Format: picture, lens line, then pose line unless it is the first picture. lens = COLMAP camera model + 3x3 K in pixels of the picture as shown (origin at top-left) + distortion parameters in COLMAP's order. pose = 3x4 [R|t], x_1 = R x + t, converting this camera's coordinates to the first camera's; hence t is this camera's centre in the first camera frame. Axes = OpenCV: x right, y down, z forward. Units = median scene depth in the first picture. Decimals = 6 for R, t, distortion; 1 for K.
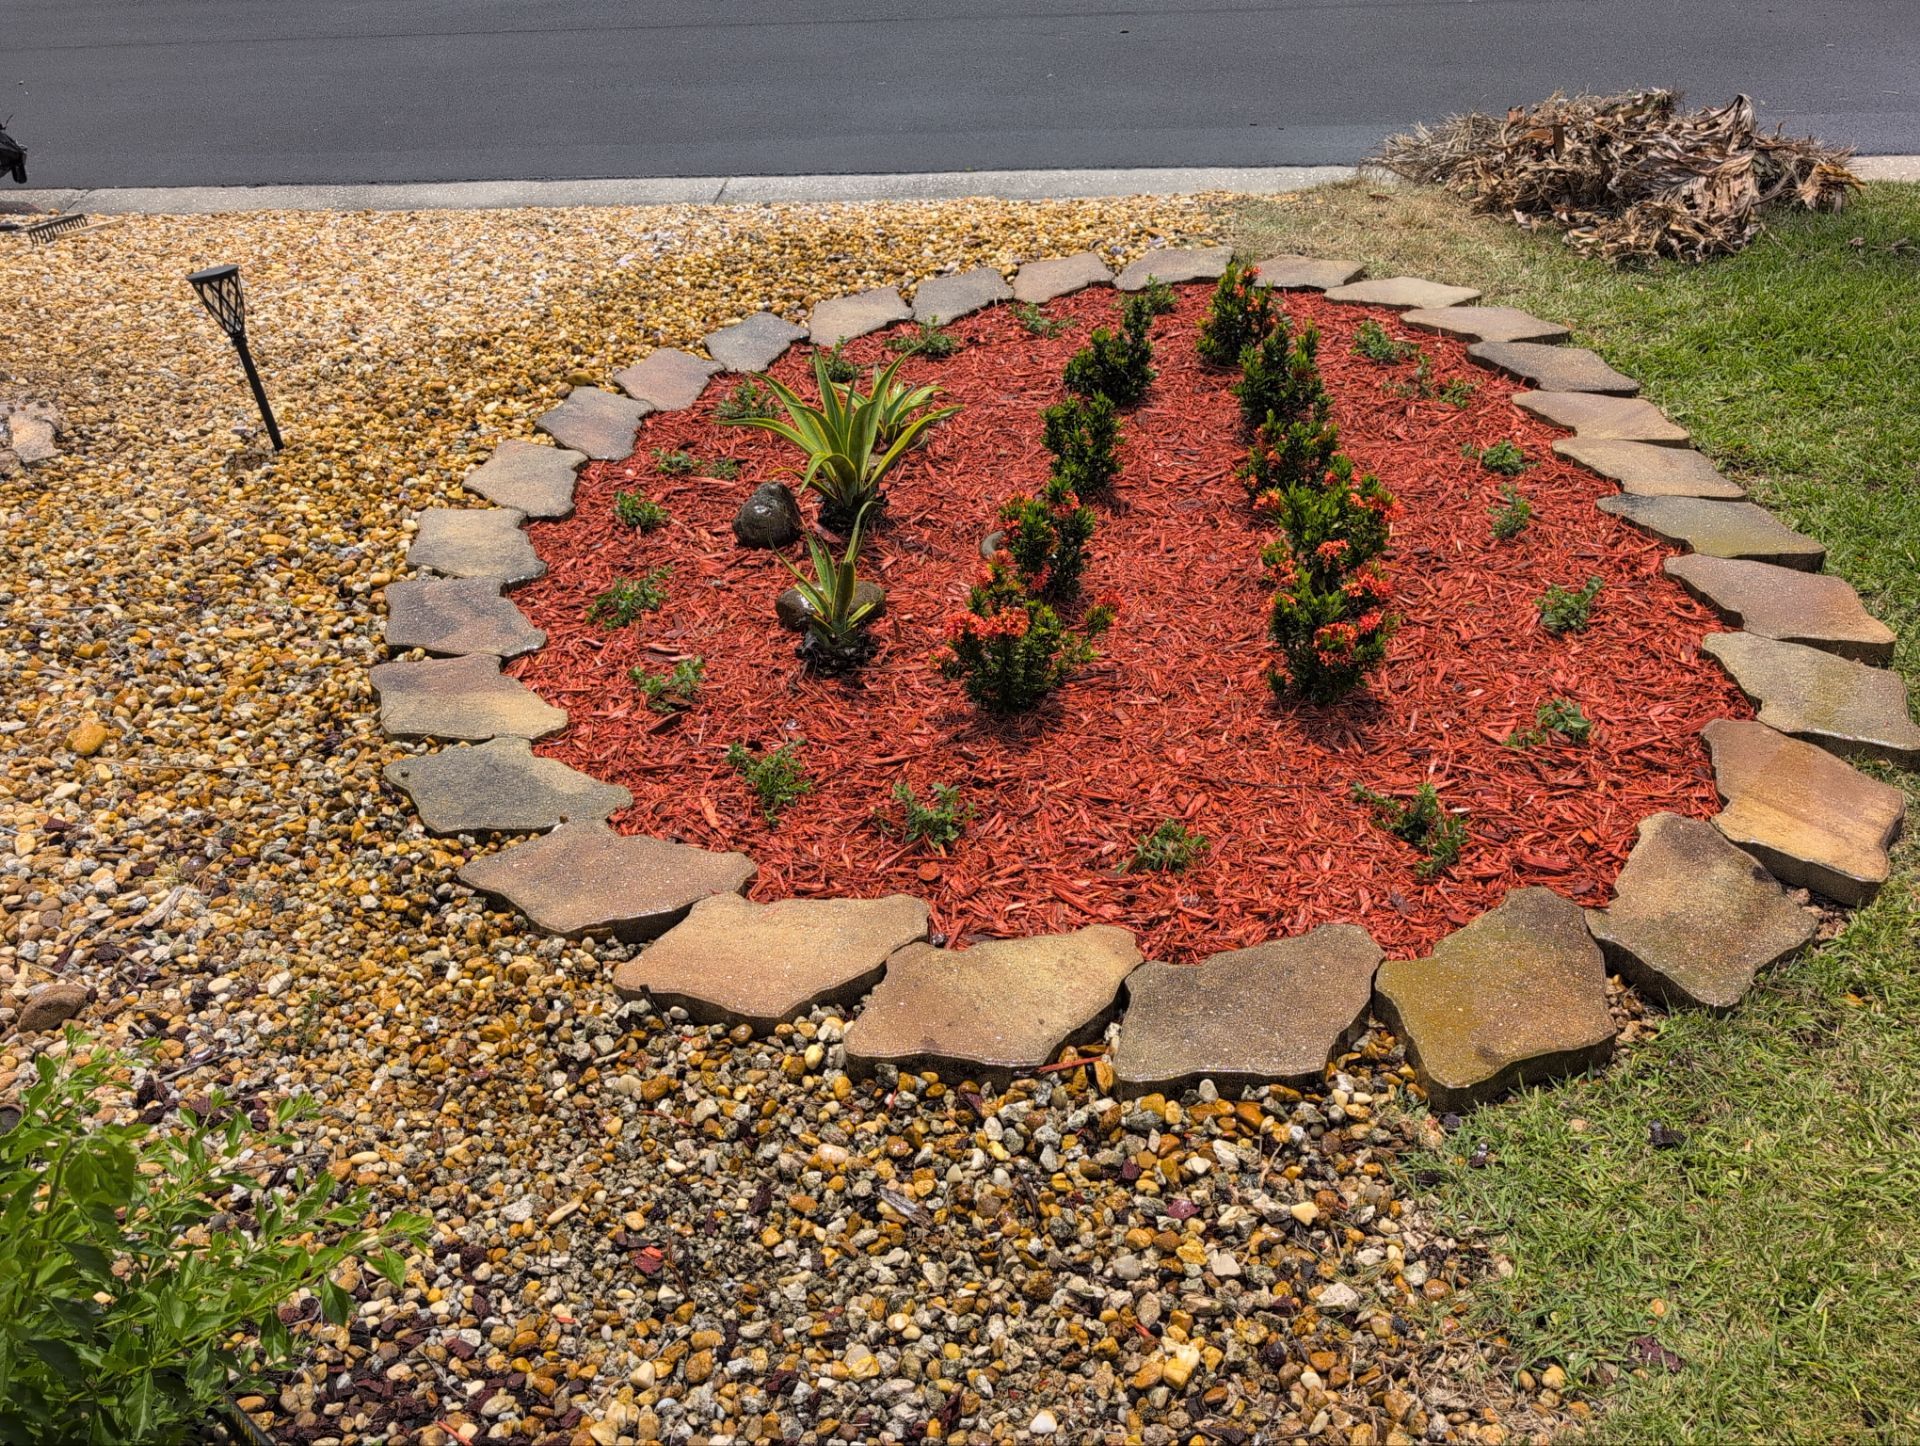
lens RADIAL K [[1603.6, 0, 959.0], [0, 1603.6, 726.0], [0, 0, 1]] dist [0.012455, -0.018866]
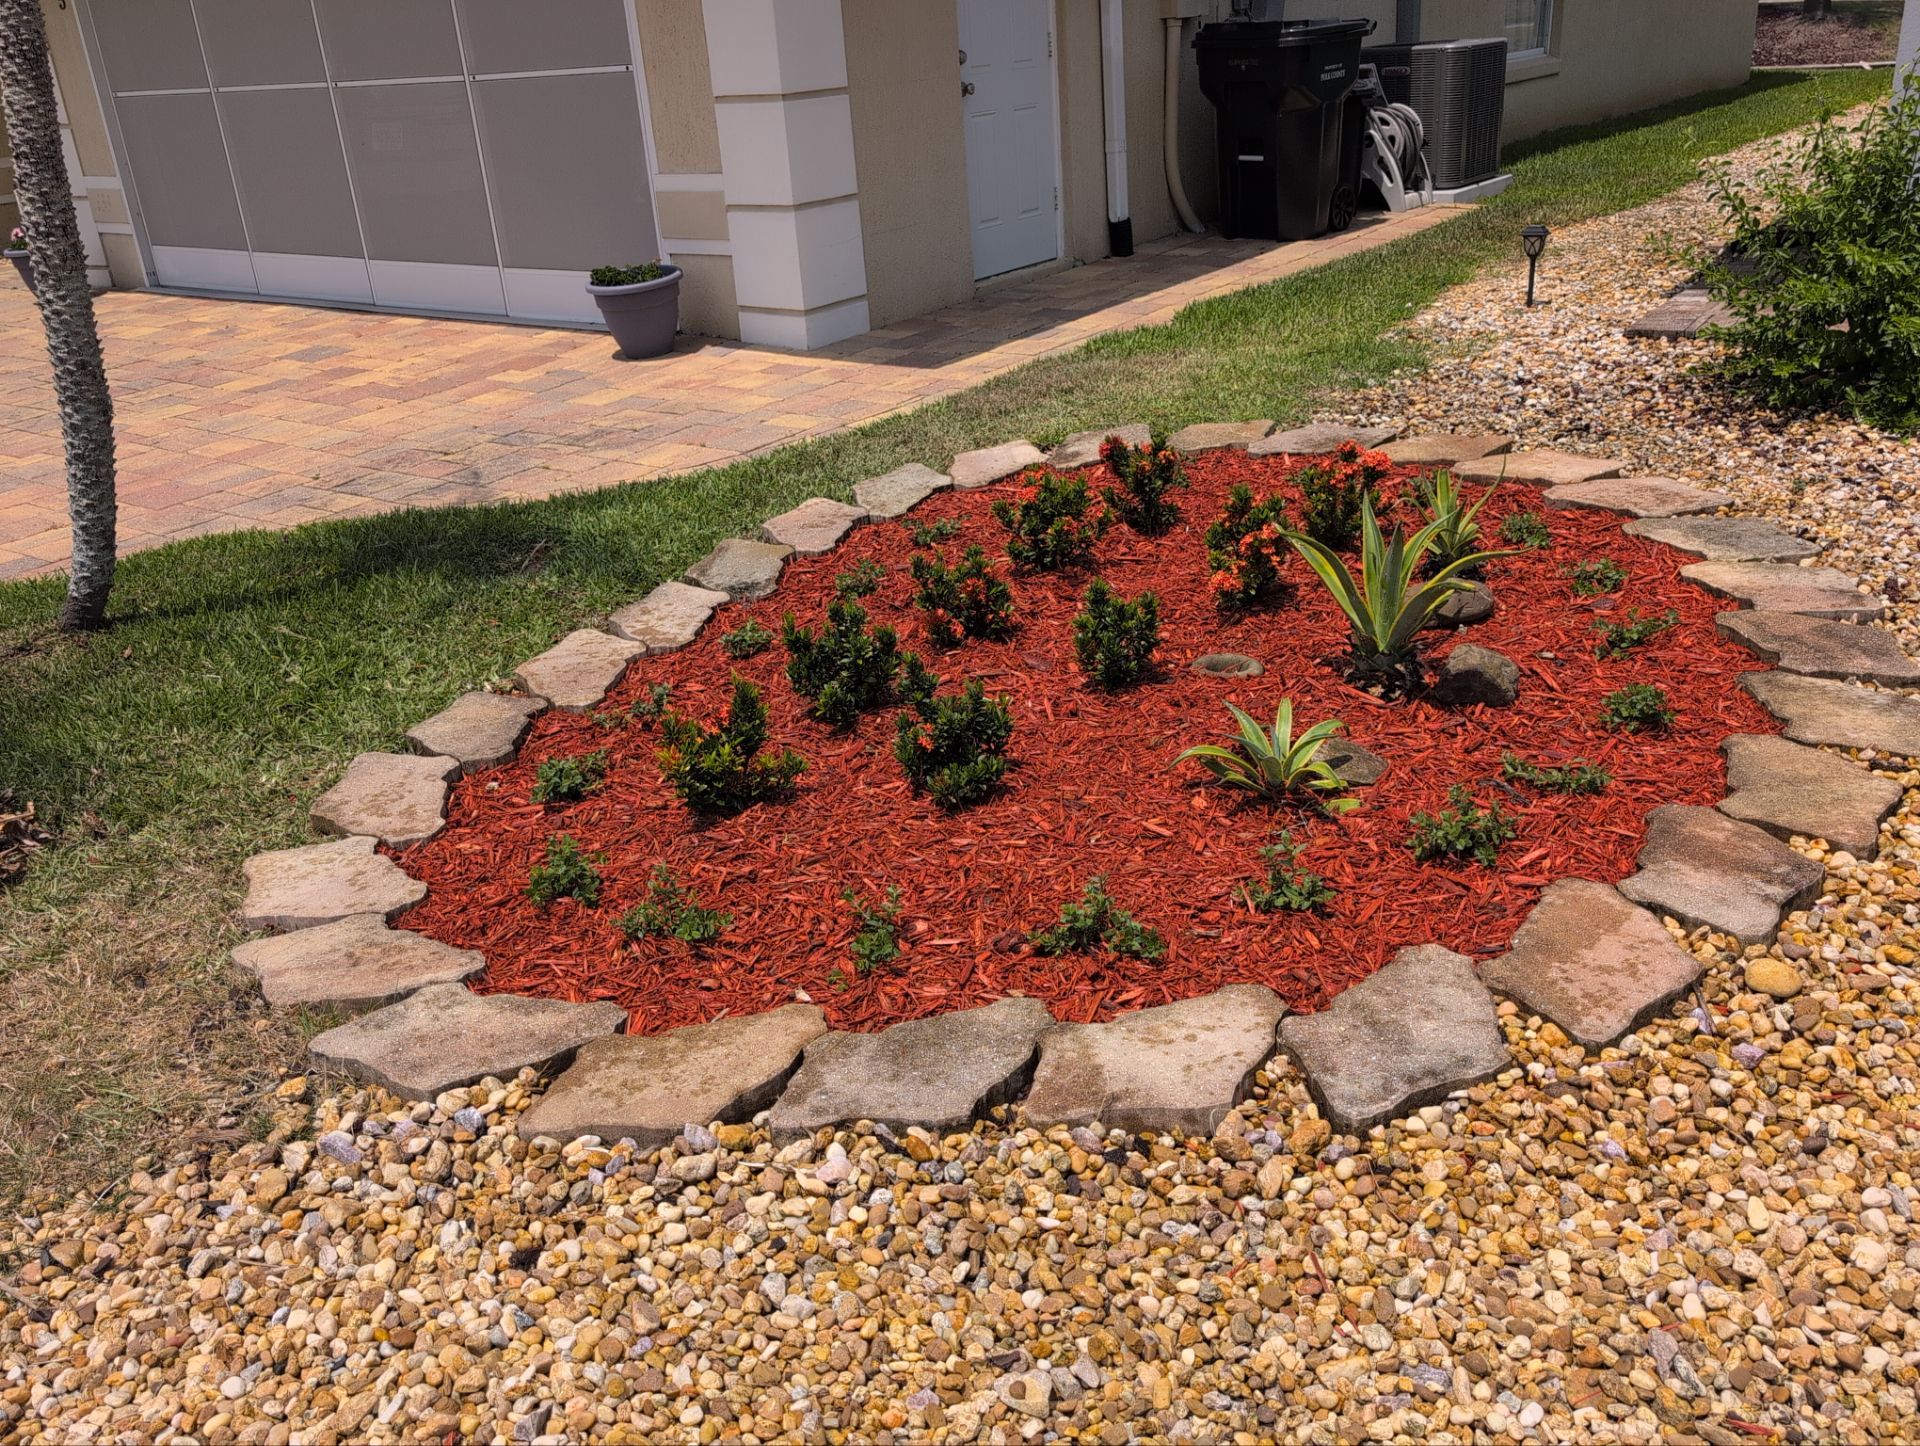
lens RADIAL K [[1603.6, 0, 960.4], [0, 1603.6, 725.2], [0, 0, 1]] dist [0.012455, -0.018866]
pose [[-0.869767, -0.089789, 0.485225, -0.353298], [0.361305, 0.553863, 0.750130, -1.036155], [-0.336102, 0.827752, -0.449290, 1.752465]]
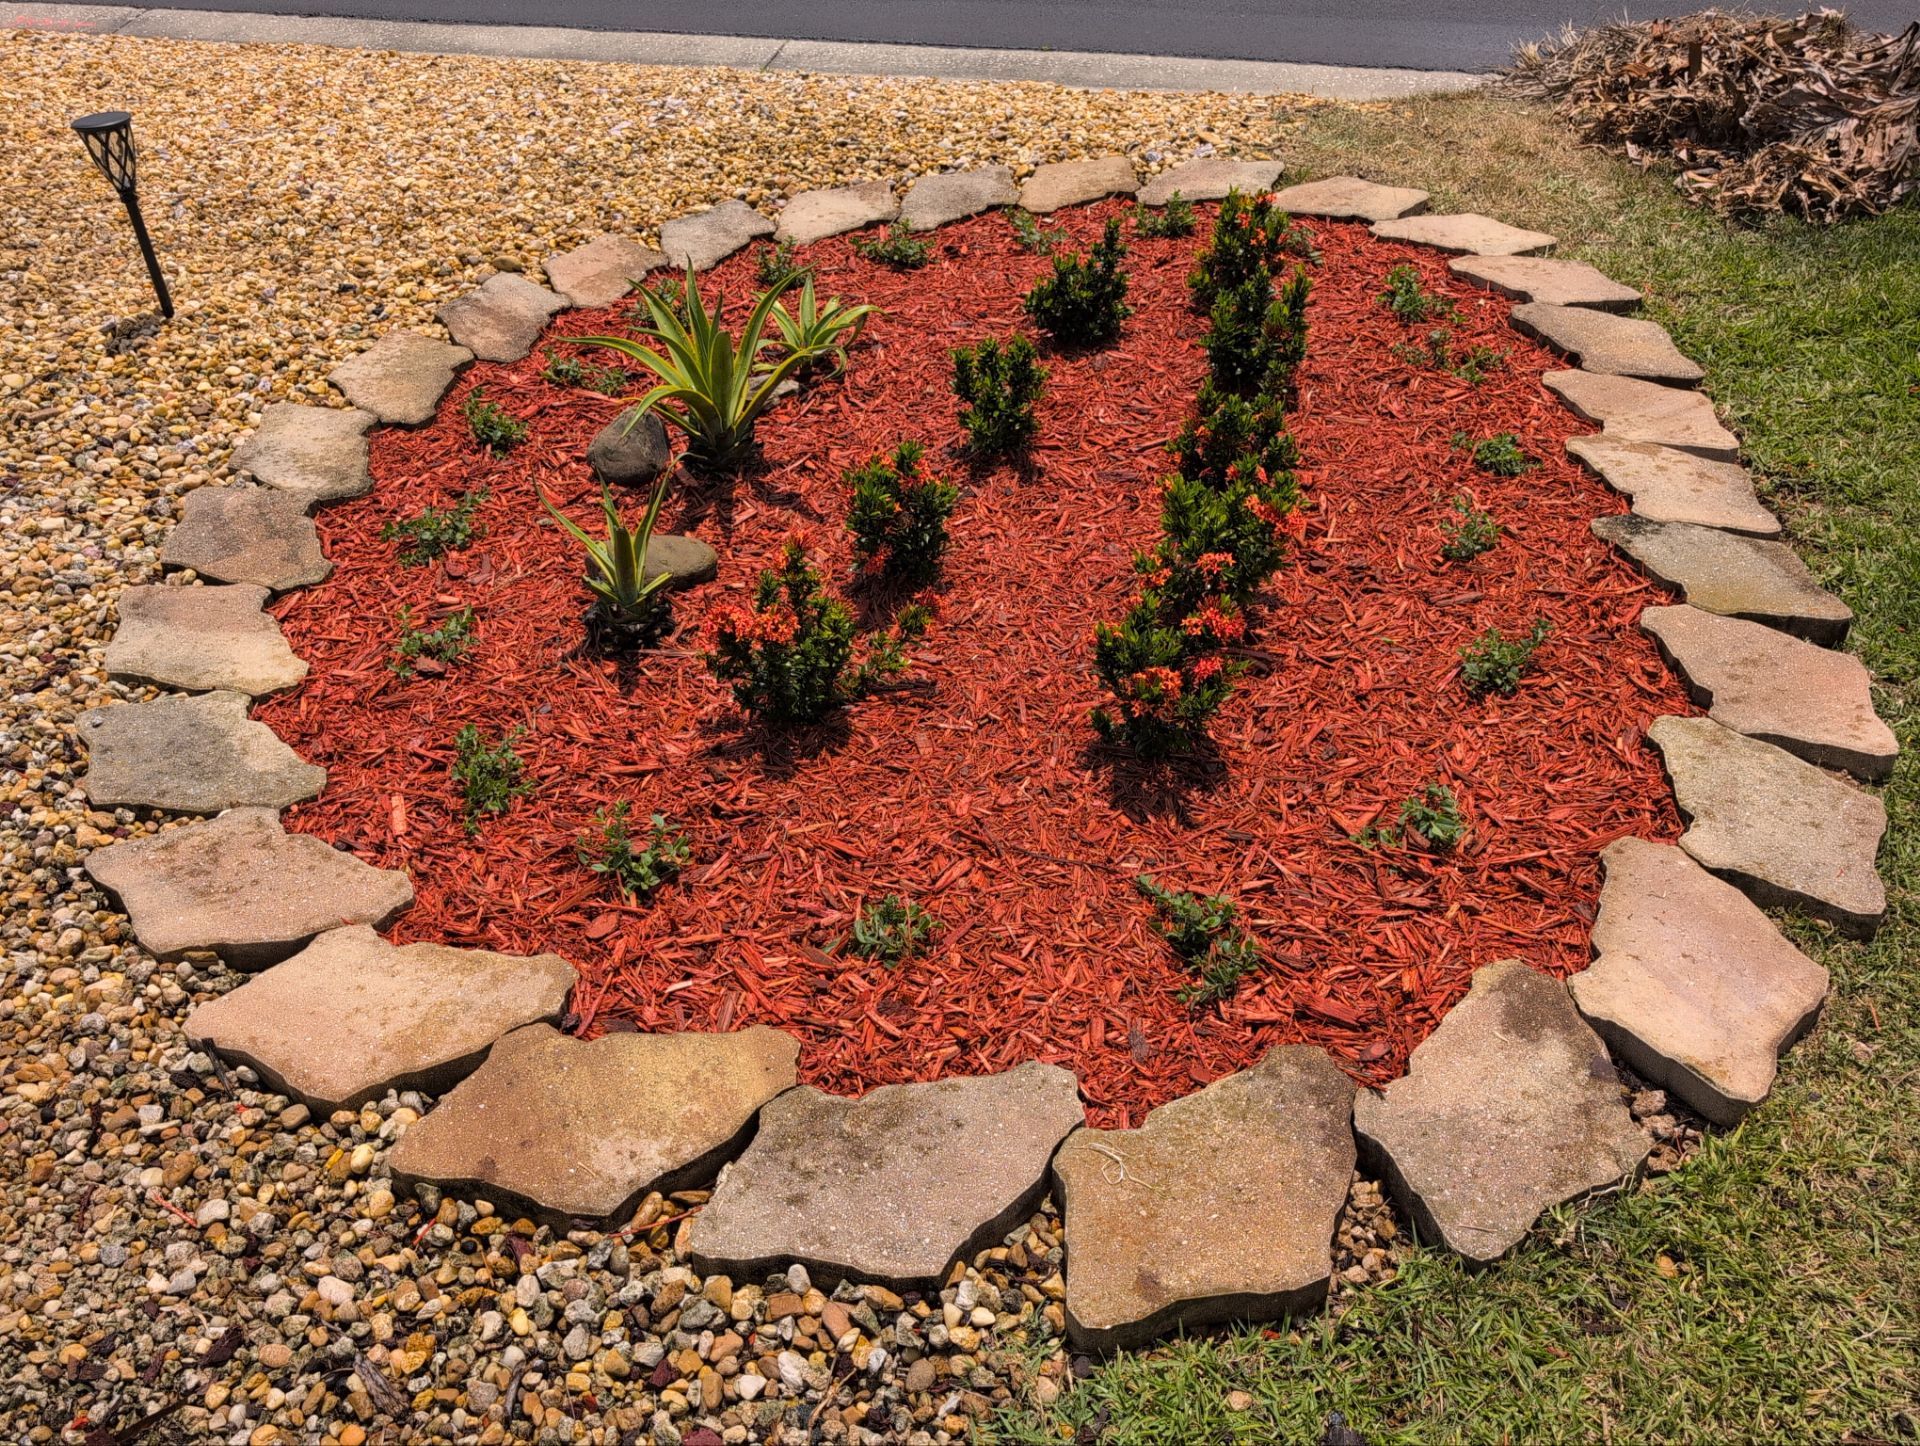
lens RADIAL K [[1603.6, 0, 958.0], [0, 1603.6, 728.0], [0, 0, 1]] dist [0.012455, -0.018866]
pose [[0.989346, 0.107363, -0.098321, 0.186047], [-0.099488, 0.991672, 0.081779, -0.077571], [0.106282, -0.071126, 0.991789, 0.153759]]
